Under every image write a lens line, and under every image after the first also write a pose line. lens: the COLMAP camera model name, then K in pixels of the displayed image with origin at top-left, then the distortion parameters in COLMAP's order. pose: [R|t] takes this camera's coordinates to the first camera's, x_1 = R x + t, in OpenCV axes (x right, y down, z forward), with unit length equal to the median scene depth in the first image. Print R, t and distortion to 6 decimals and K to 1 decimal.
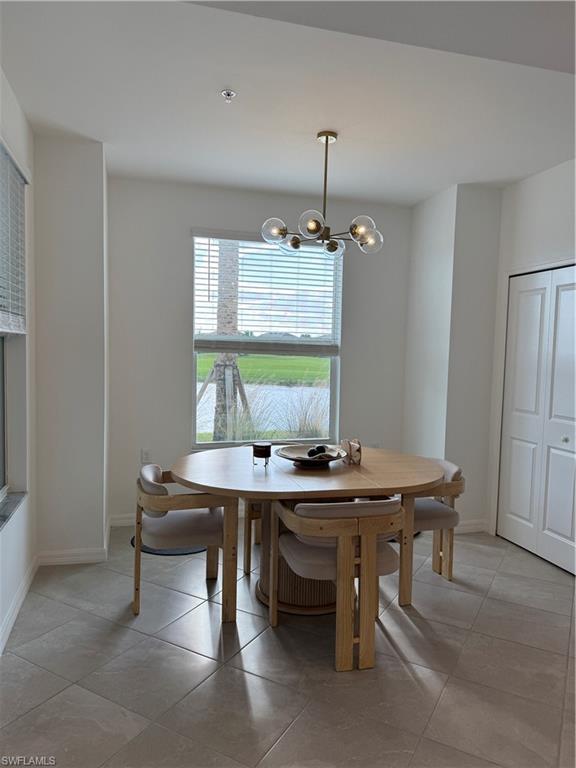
lens RADIAL K [[548.0, 0, 284.2], [0, 548.0, 383.8], [0, 0, 1]] dist [0.034527, -0.029914]
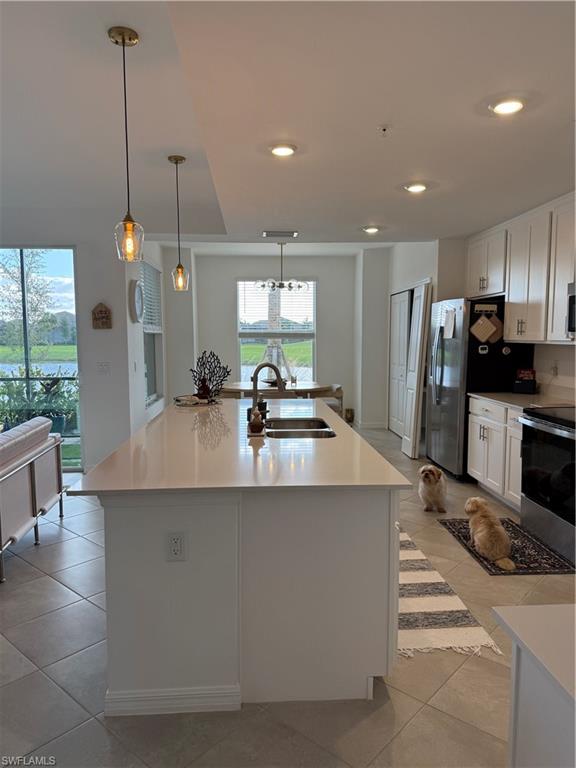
lens RADIAL K [[548.0, 0, 290.6], [0, 548.0, 383.4], [0, 0, 1]] dist [0.034527, -0.029914]
pose [[0.979848, -0.009133, -0.199537, 0.391406], [0.013267, 0.999724, 0.019387, 0.065549], [0.199305, -0.021644, 0.979698, -0.869210]]
